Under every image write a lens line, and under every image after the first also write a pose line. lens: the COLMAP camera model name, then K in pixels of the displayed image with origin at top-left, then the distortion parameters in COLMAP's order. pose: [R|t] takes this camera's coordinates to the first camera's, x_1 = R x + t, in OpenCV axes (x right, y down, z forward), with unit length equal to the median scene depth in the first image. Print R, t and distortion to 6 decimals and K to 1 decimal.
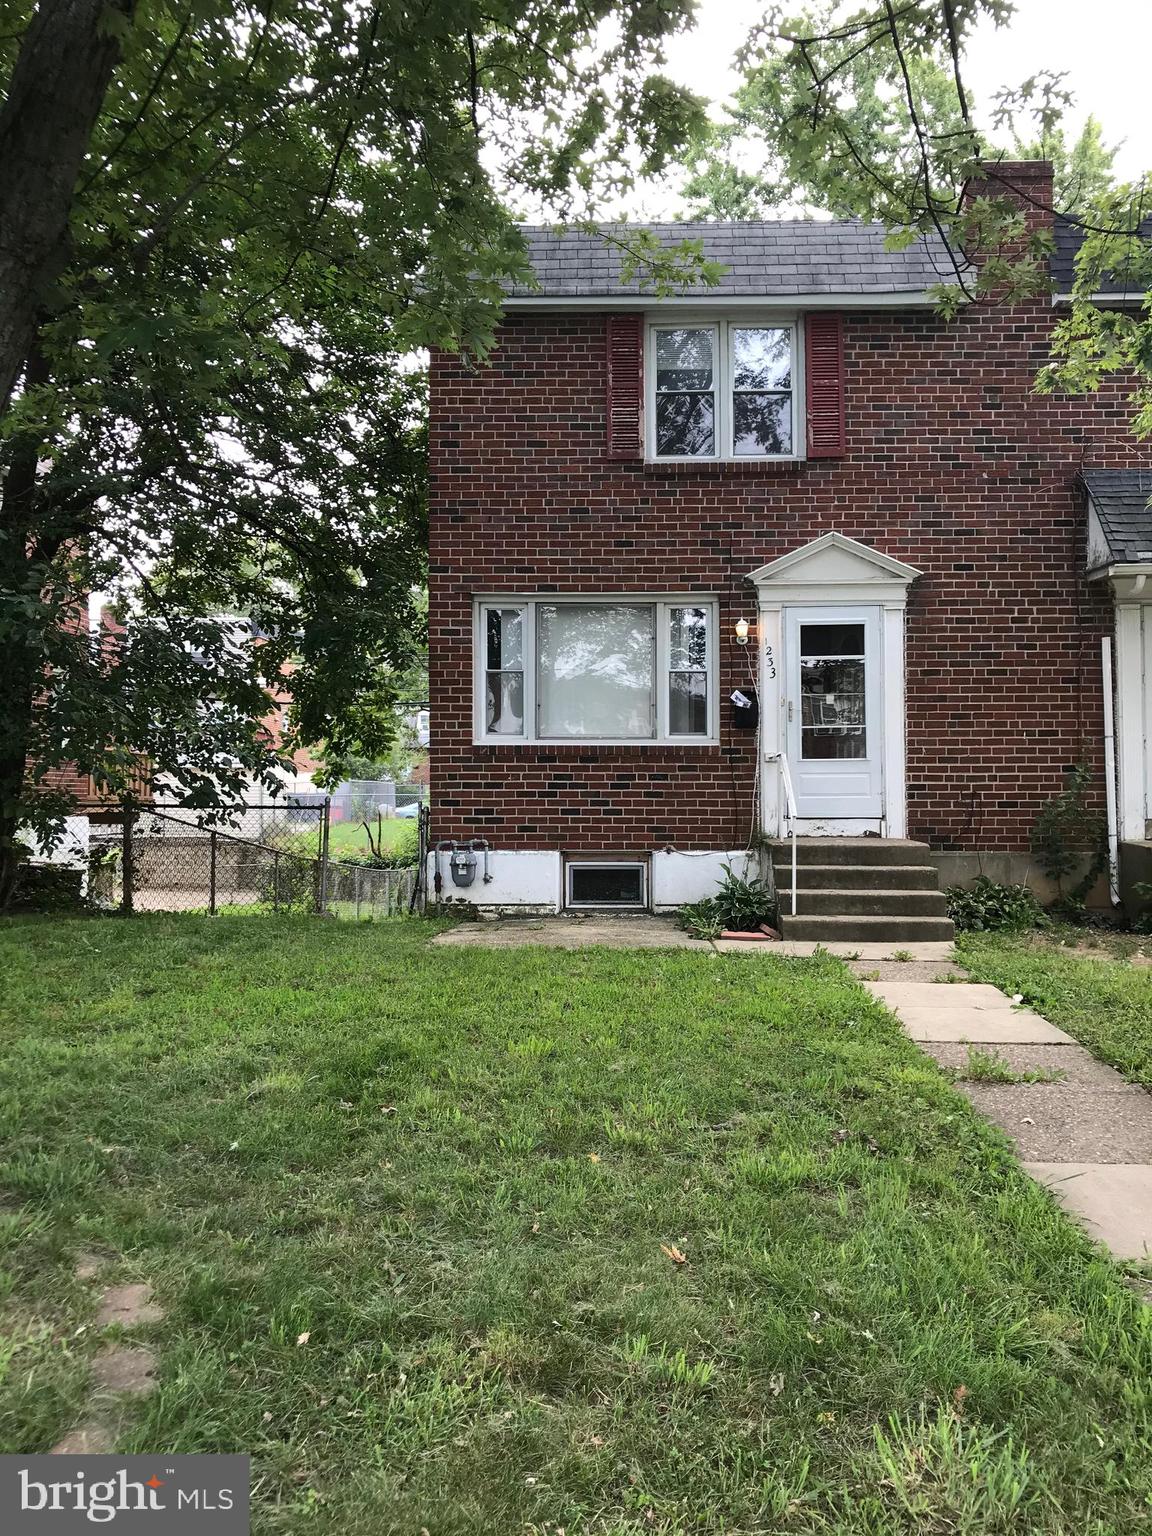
lens RADIAL K [[1262.1, 0, 572.3], [0, 1262.1, 769.4], [0, 0, 1]] dist [0.045776, -0.082475]
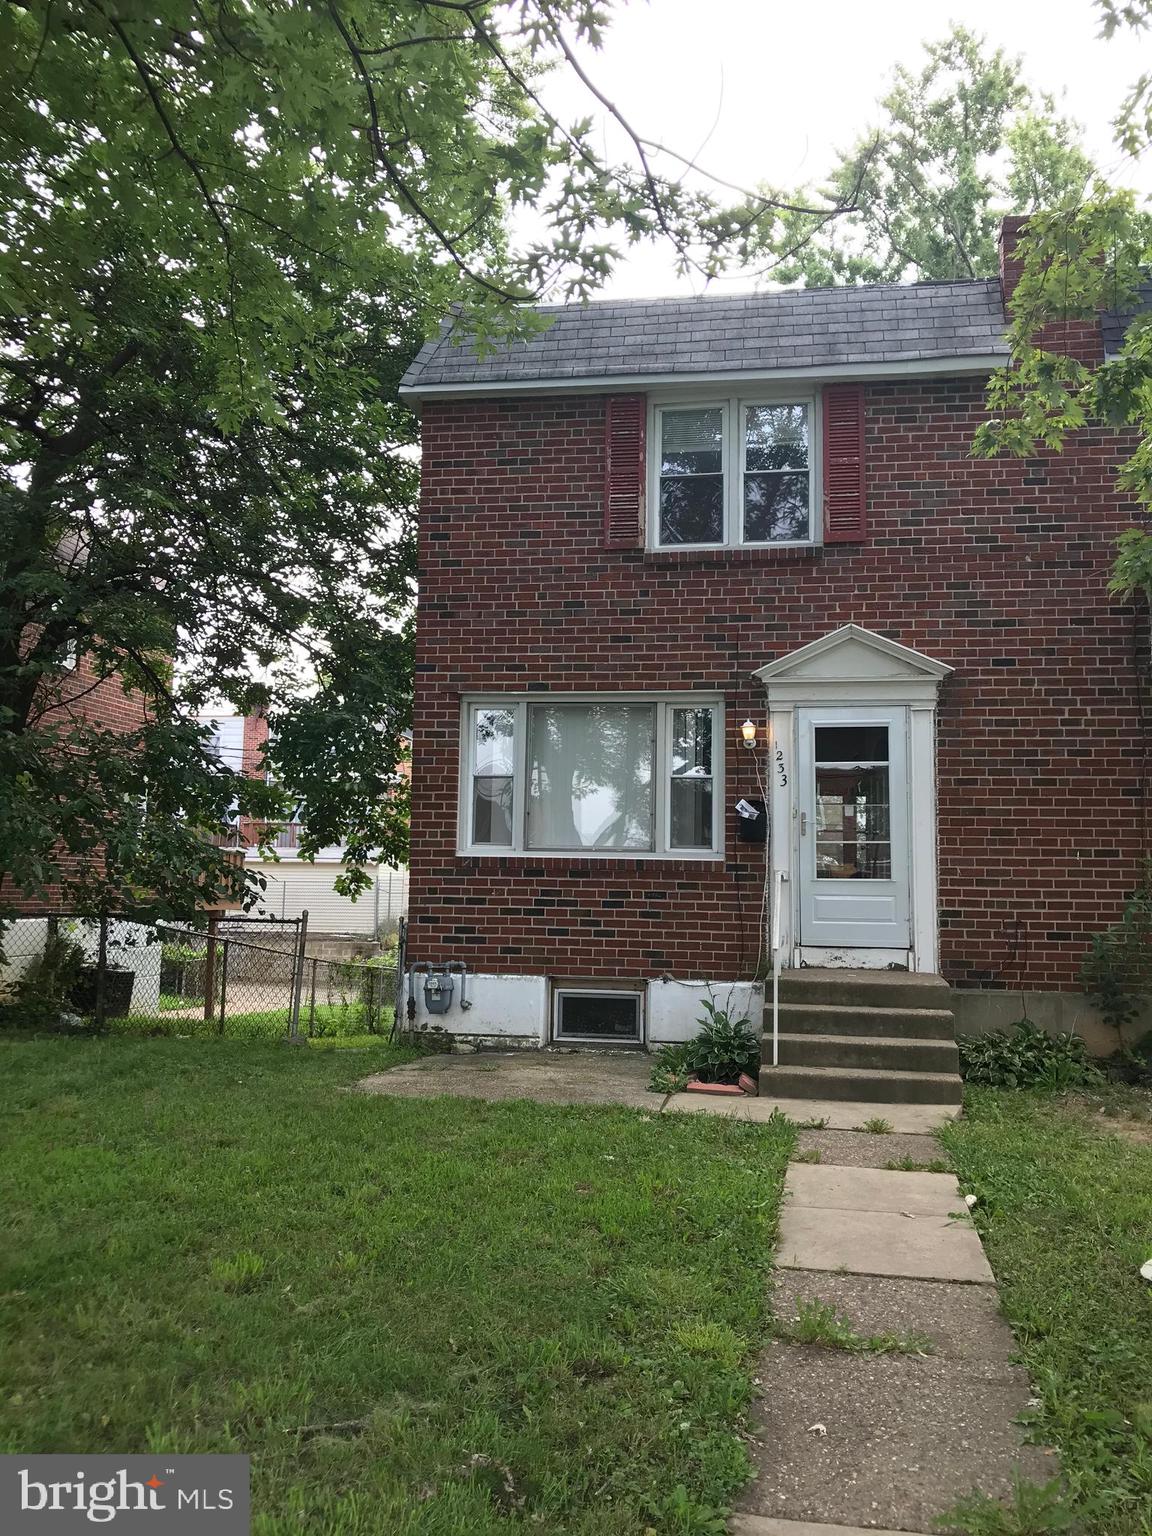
lens RADIAL K [[1262.1, 0, 571.7], [0, 1262.1, 769.6], [0, 0, 1]] dist [0.045776, -0.082475]
pose [[0.990731, 0.004542, -0.135759, 0.130958], [-0.014427, 0.997306, -0.071918, -0.017910], [0.135067, 0.073210, 0.988128, 0.098265]]
